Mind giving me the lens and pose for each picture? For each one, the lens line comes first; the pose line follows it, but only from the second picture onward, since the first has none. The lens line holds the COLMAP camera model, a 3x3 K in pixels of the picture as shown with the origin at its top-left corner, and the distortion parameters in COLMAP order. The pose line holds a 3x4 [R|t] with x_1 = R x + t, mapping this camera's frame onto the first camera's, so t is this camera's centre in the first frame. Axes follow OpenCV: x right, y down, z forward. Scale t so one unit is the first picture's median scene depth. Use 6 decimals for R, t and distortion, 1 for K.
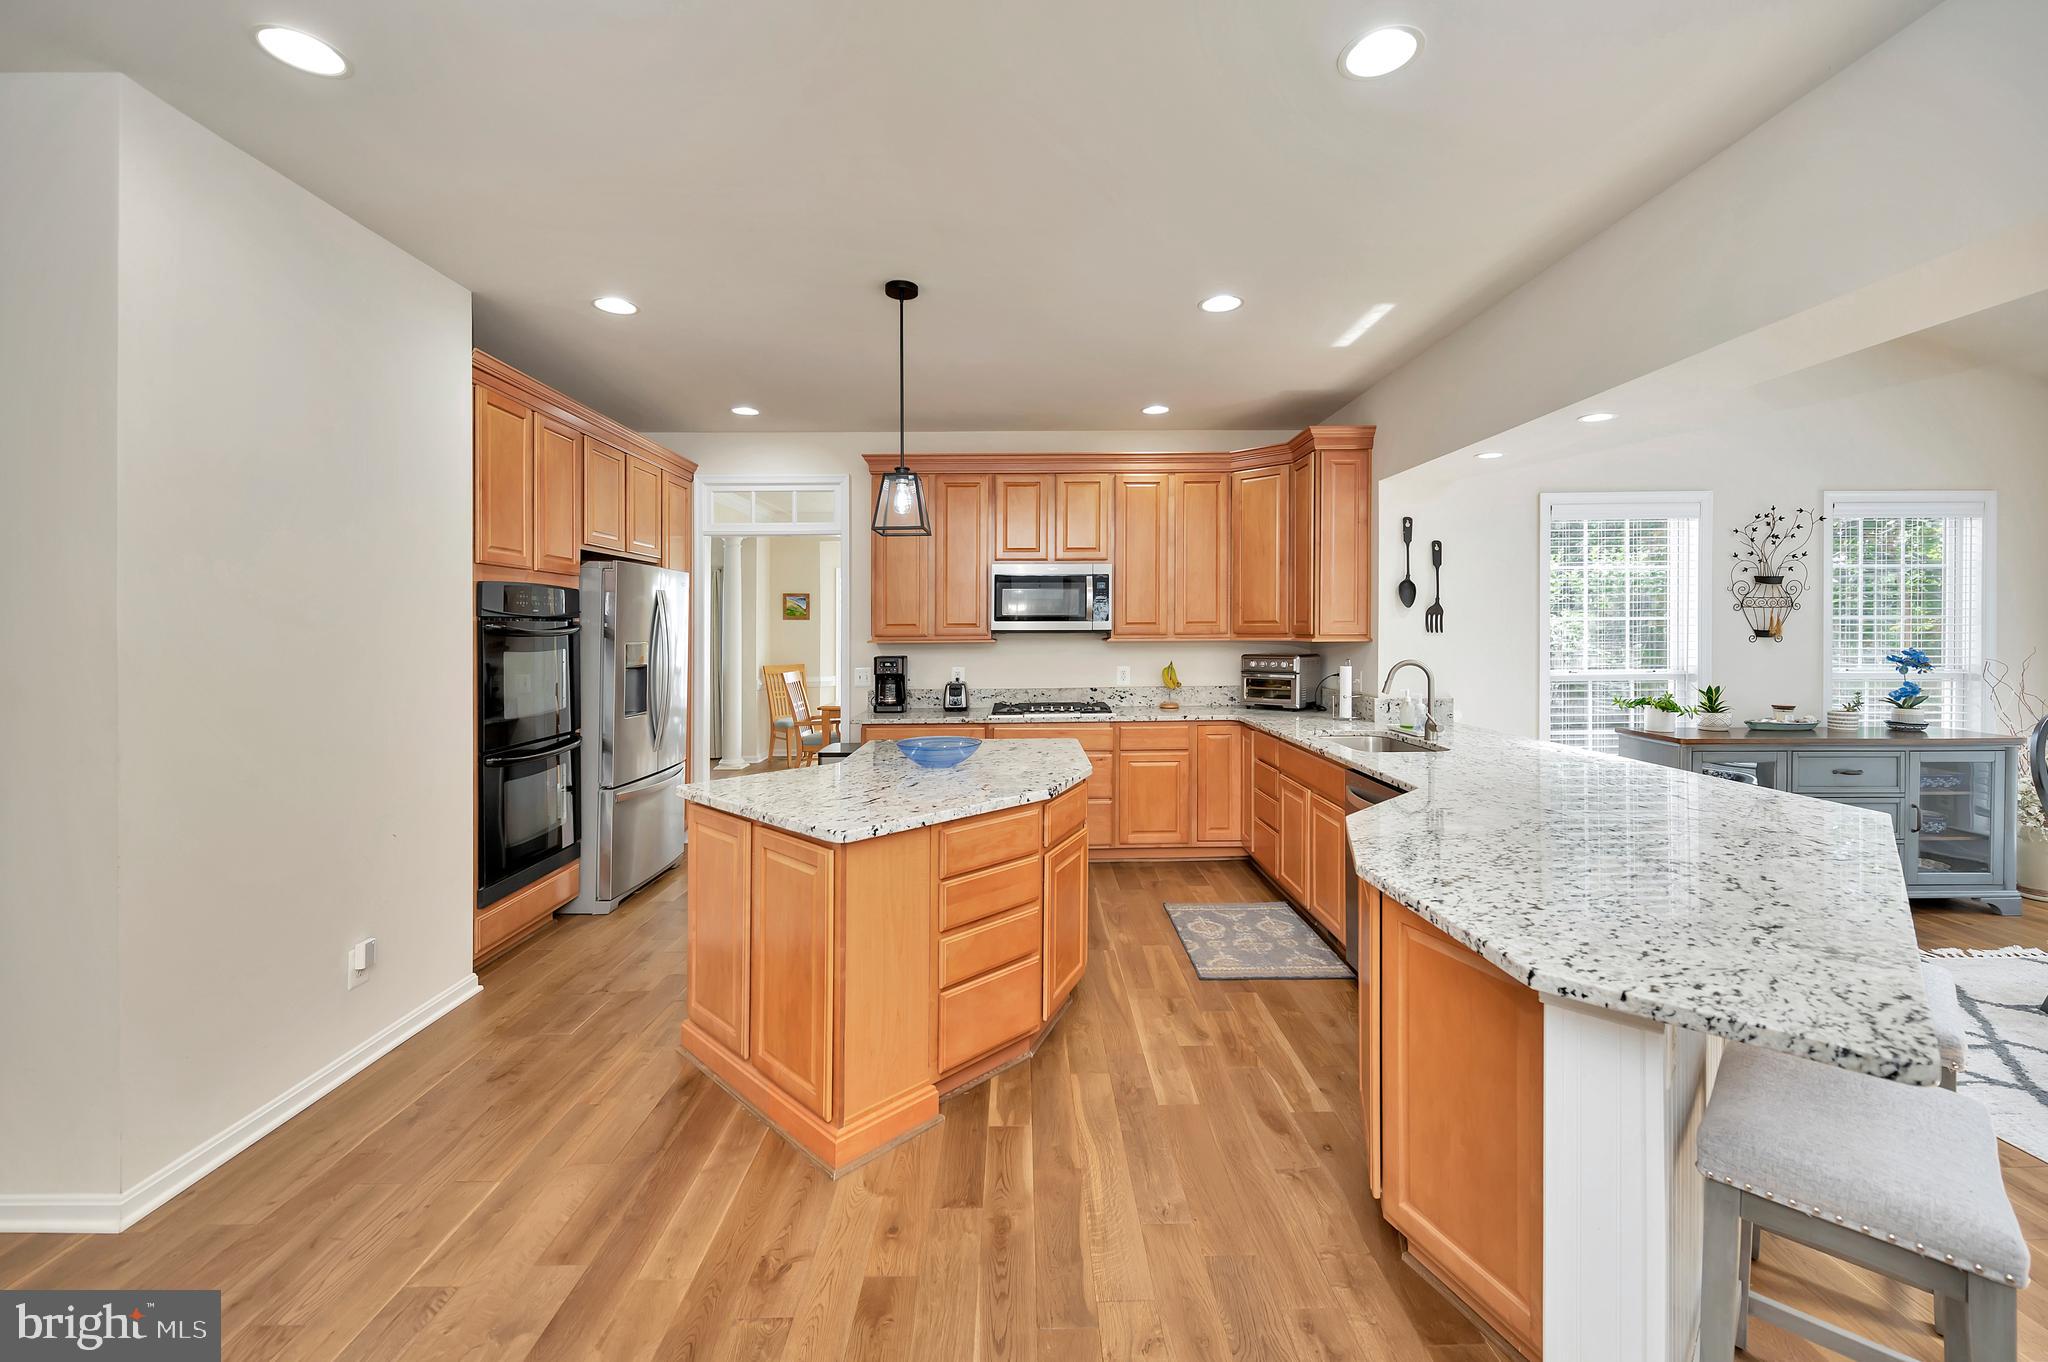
lens RADIAL K [[837.1, 0, 1030.0], [0, 837.1, 651.9], [0, 0, 1]] dist [0.007735, -0.000483]
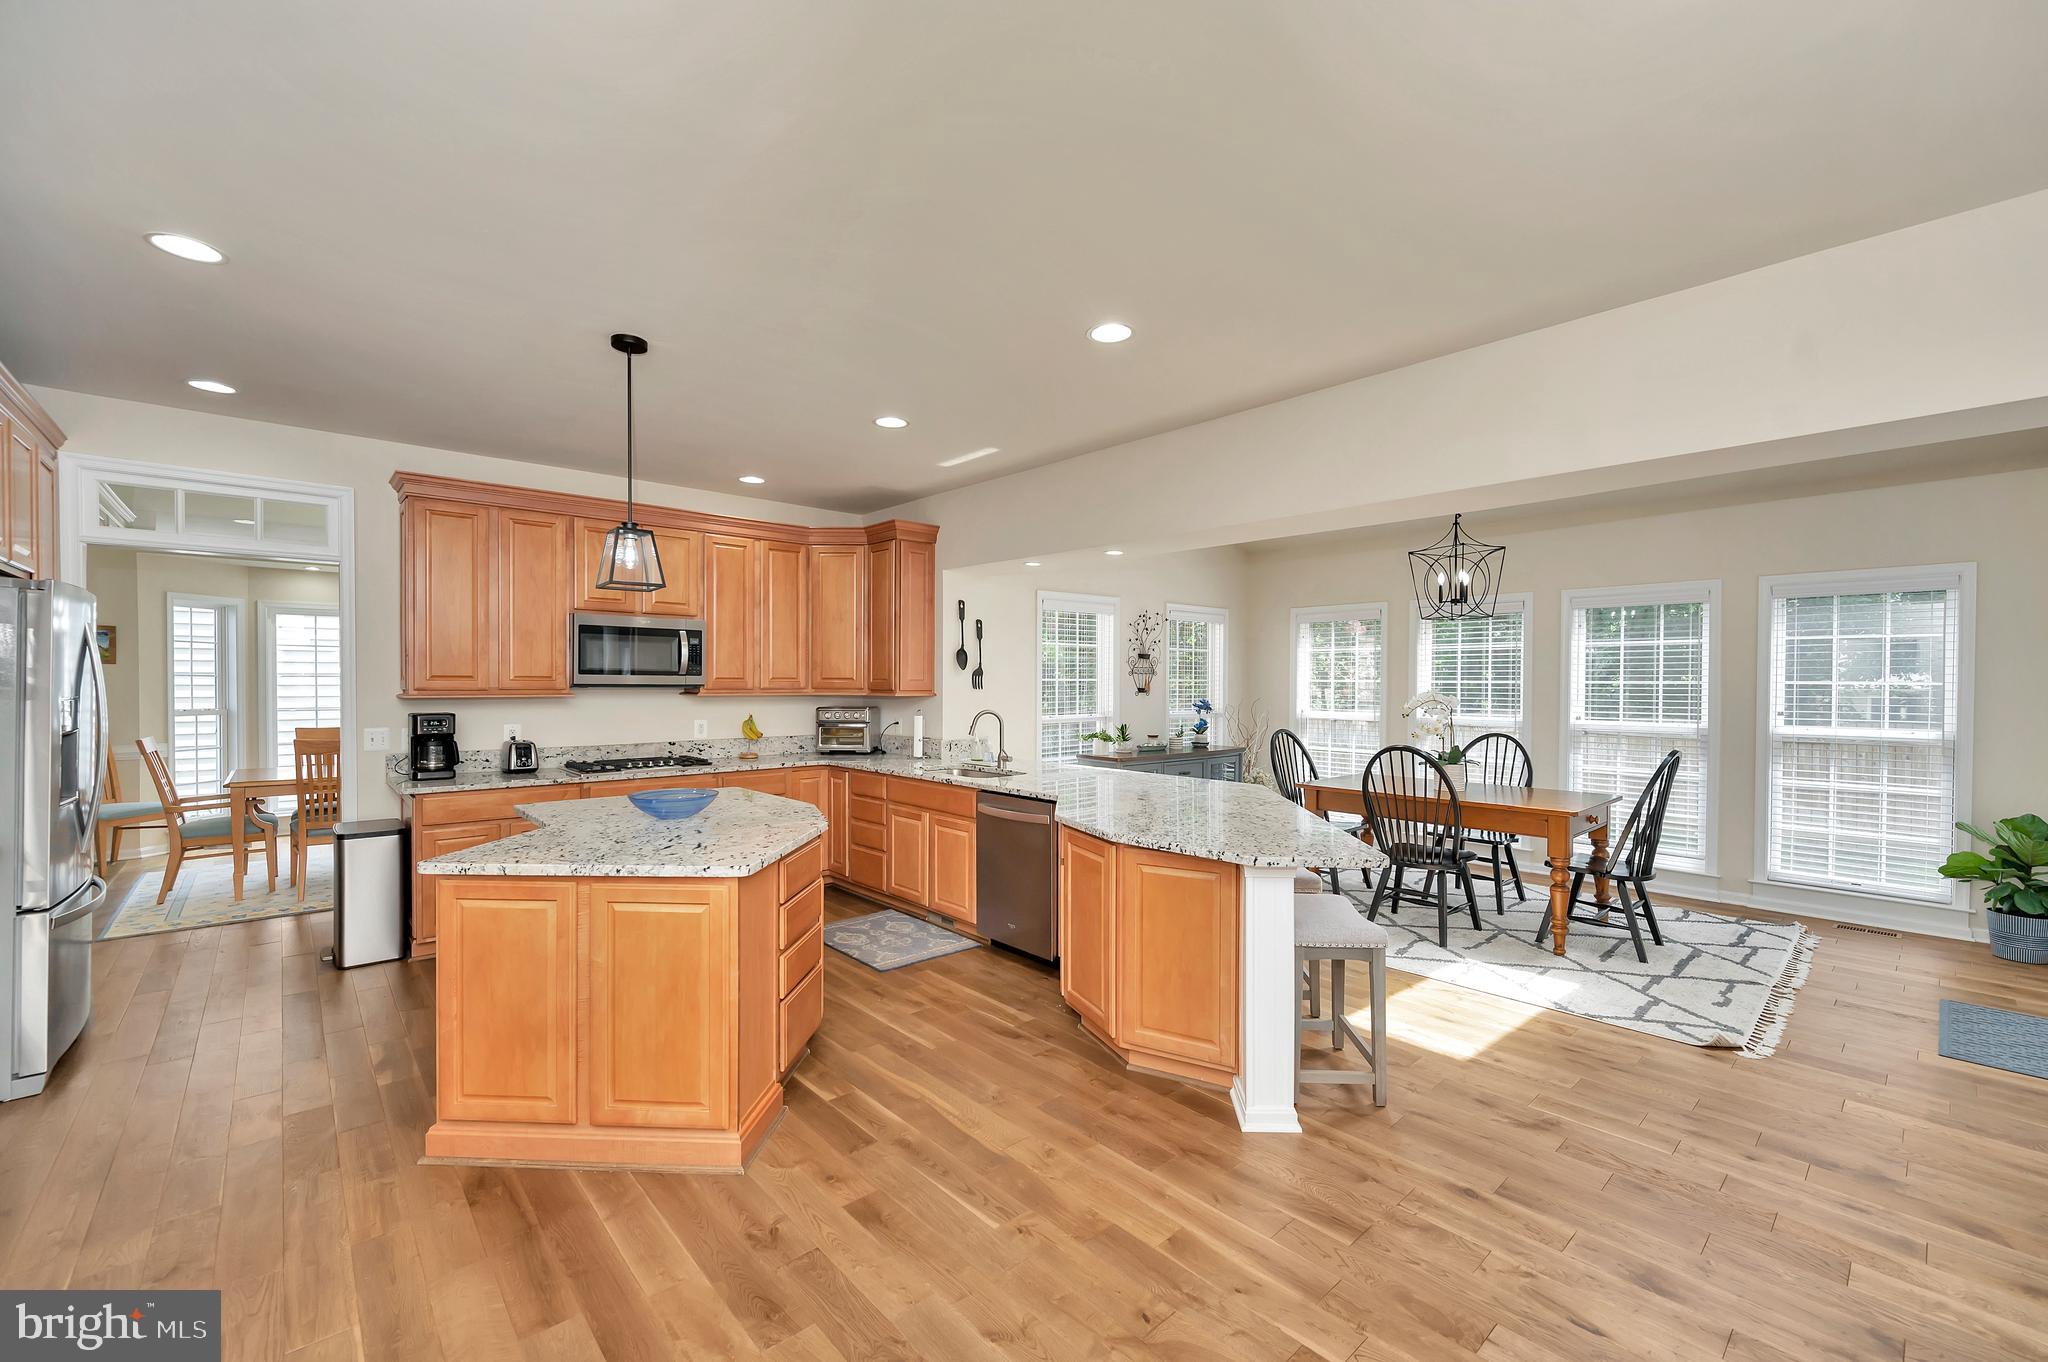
lens RADIAL K [[837.1, 0, 1040.4], [0, 837.1, 707.8], [0, 0, 1]] dist [0.007735, -0.000483]
pose [[0.747938, -0.010913, 0.663679, -0.318114], [0.008608, 0.999940, 0.006741, -0.001131], [-0.663713, 0.000671, 0.747987, -0.051440]]
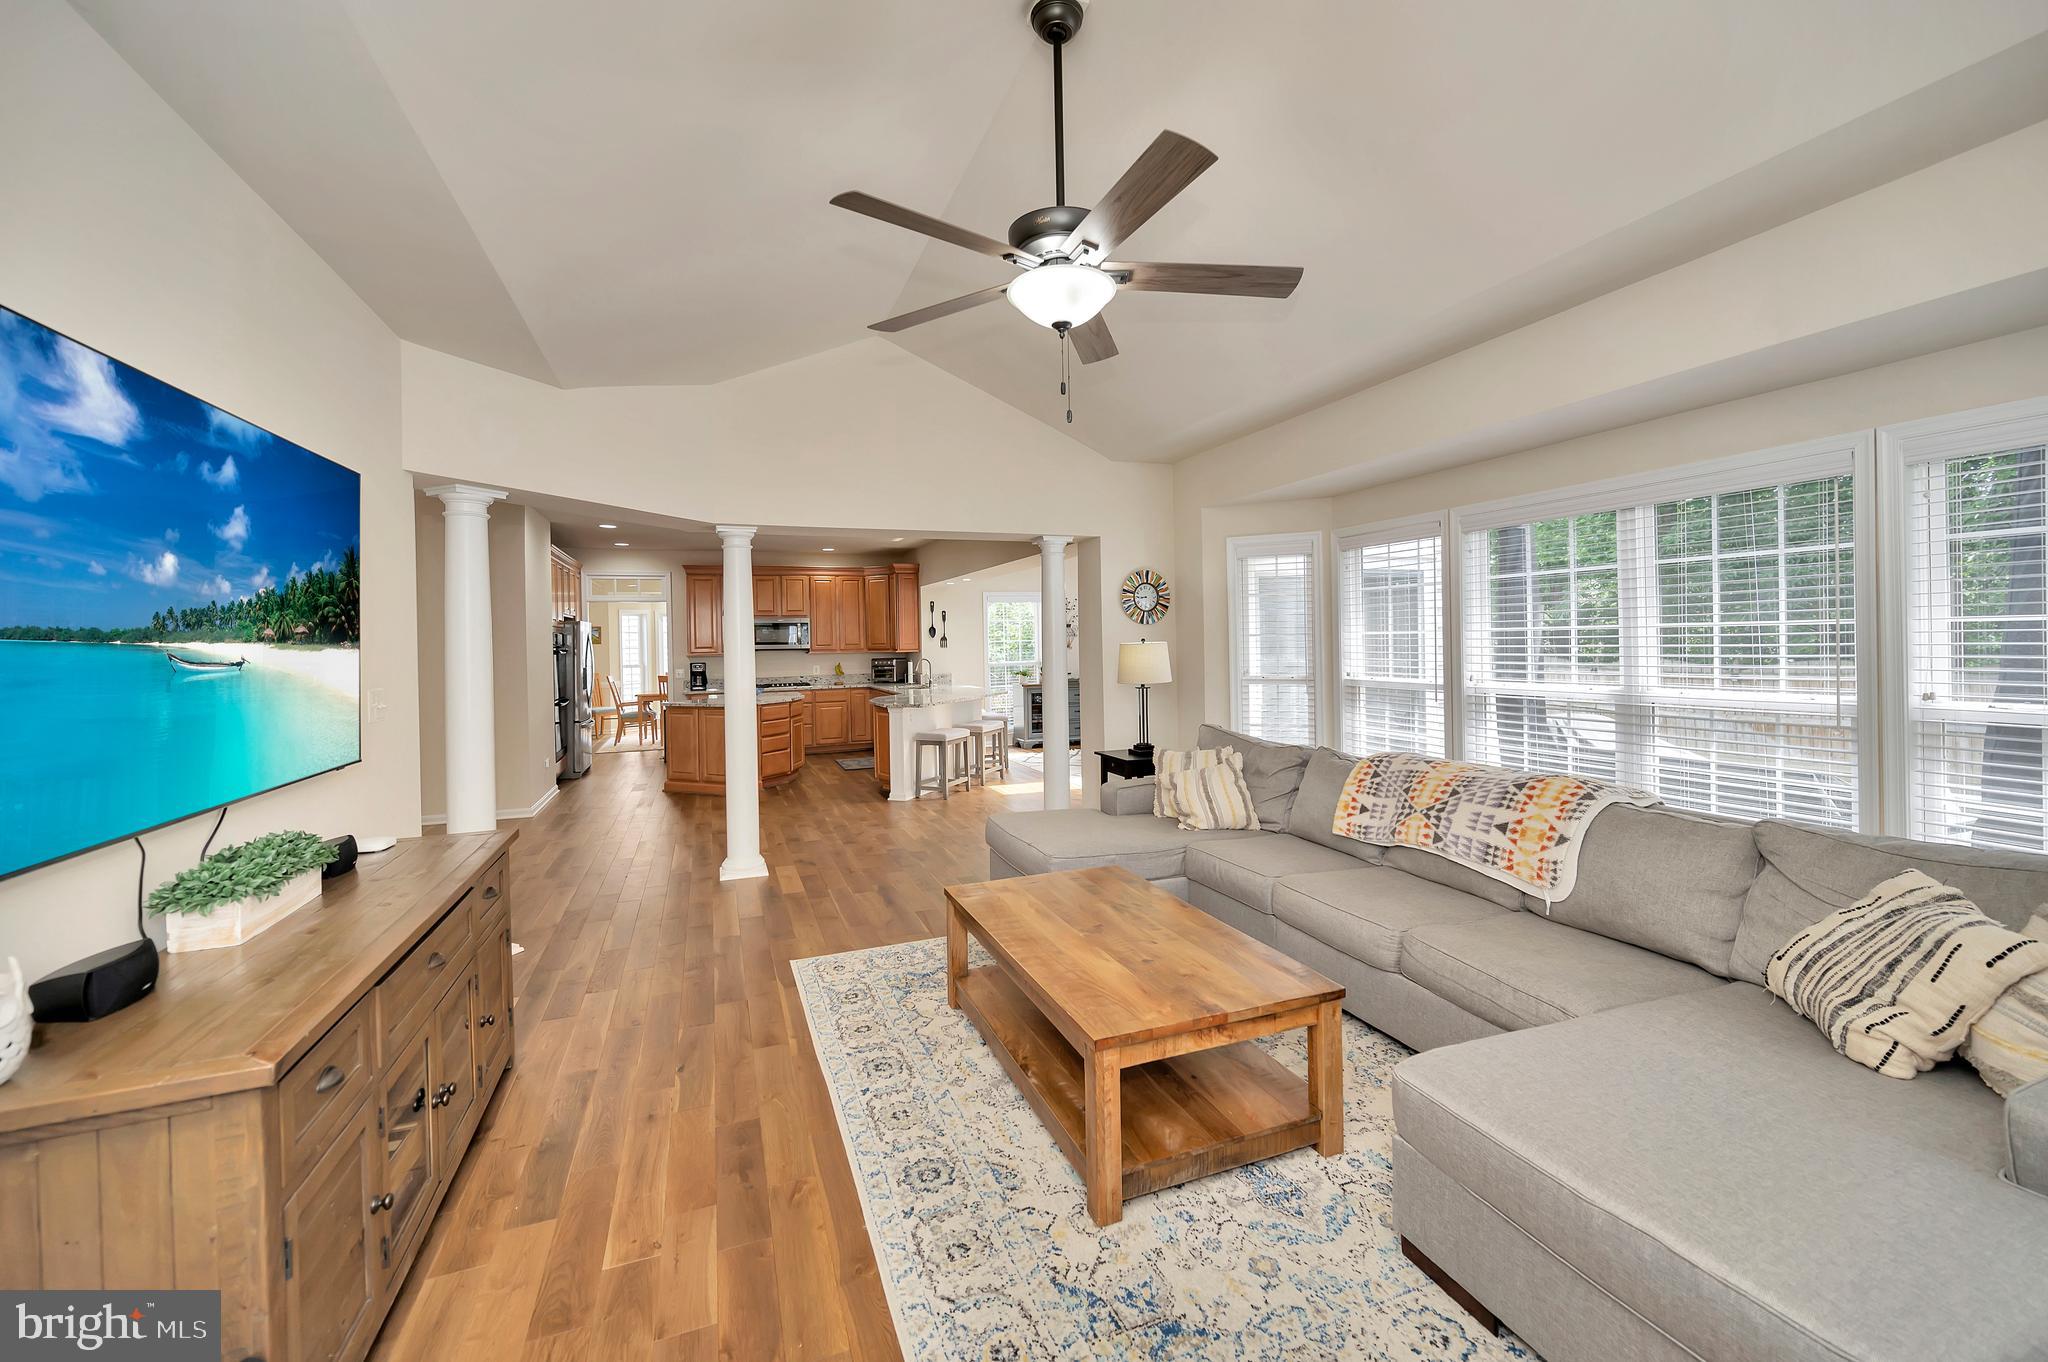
lens RADIAL K [[837.1, 0, 1049.5], [0, 837.1, 642.7], [0, 0, 1]] dist [0.007735, -0.000483]
pose [[0.928238, -0.010192, 0.371847, -0.154945], [0.021759, 0.999401, -0.026923, 0.036506], [-0.371350, 0.033082, 0.927904, -1.438897]]
